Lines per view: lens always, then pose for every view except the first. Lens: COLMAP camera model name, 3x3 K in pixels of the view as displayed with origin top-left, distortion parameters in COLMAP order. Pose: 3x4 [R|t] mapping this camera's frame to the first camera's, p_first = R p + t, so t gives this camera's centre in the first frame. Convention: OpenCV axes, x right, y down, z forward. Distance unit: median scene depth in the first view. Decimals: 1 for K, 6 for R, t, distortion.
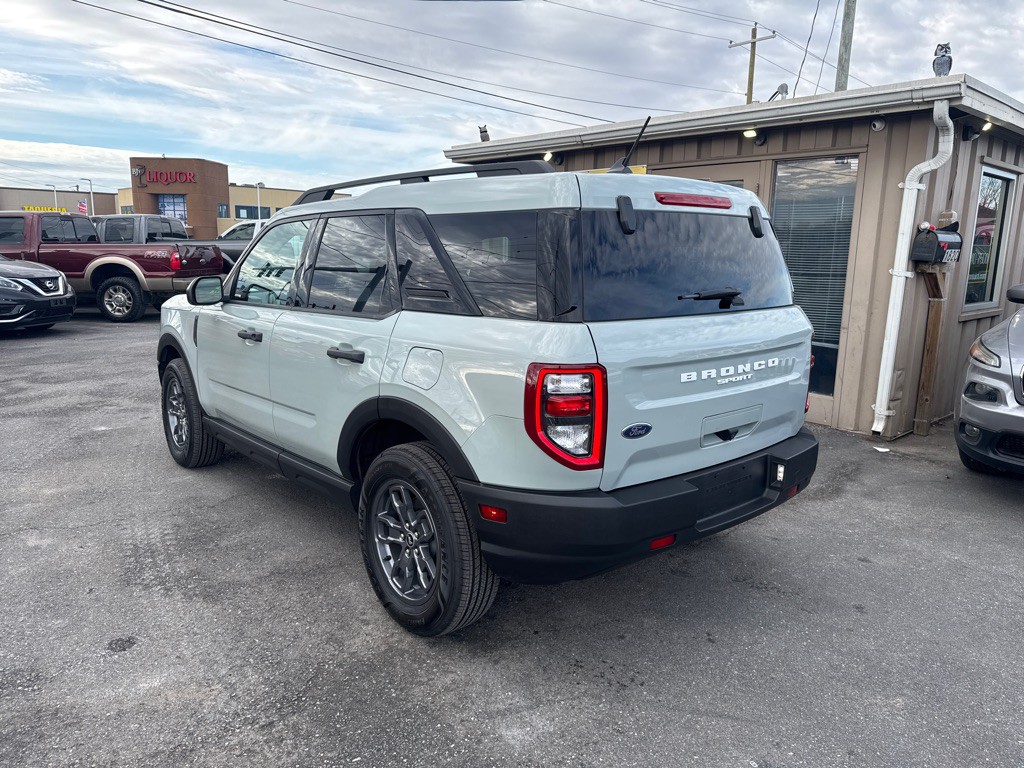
lens RADIAL K [[732.2, 0, 503.1], [0, 732.2, 390.7], [0, 0, 1]] dist [0.049753, 0.001217]
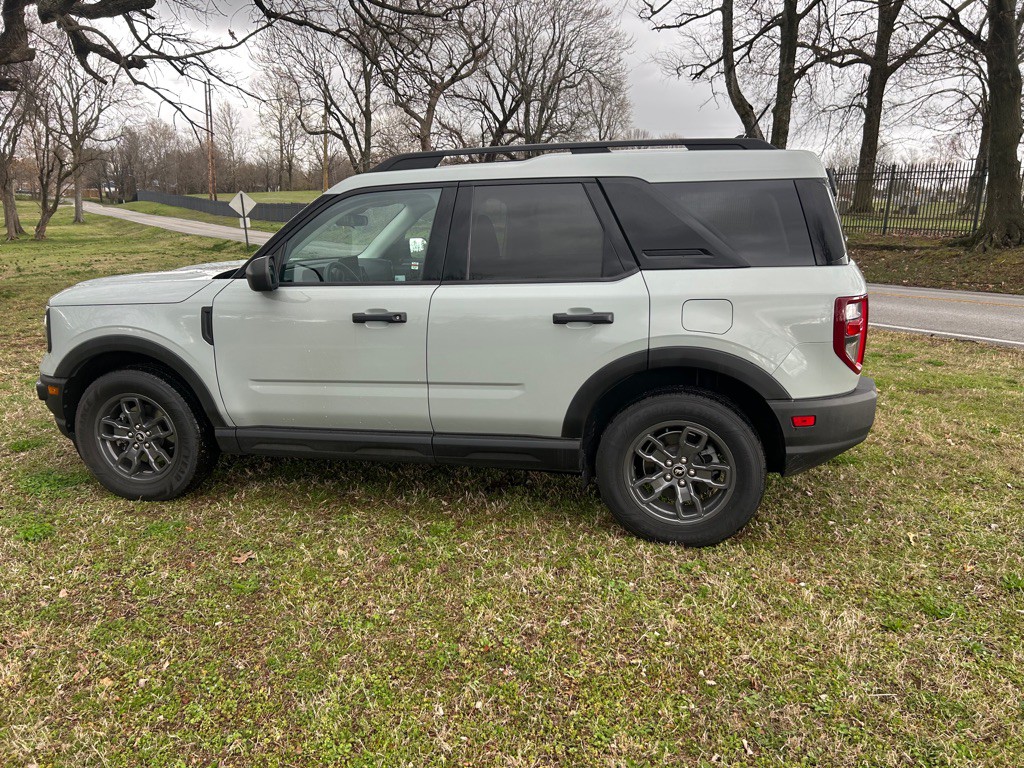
lens RADIAL K [[772.9, 0, 511.7], [0, 772.9, 378.7], [0, 0, 1]] dist [0.042111, -0.026421]
pose [[0.803310, -0.154747, 0.575106, -1.076133], [0.136930, 0.987774, 0.074522, -0.067702], [-0.579607, 0.018885, 0.814678, 0.183478]]
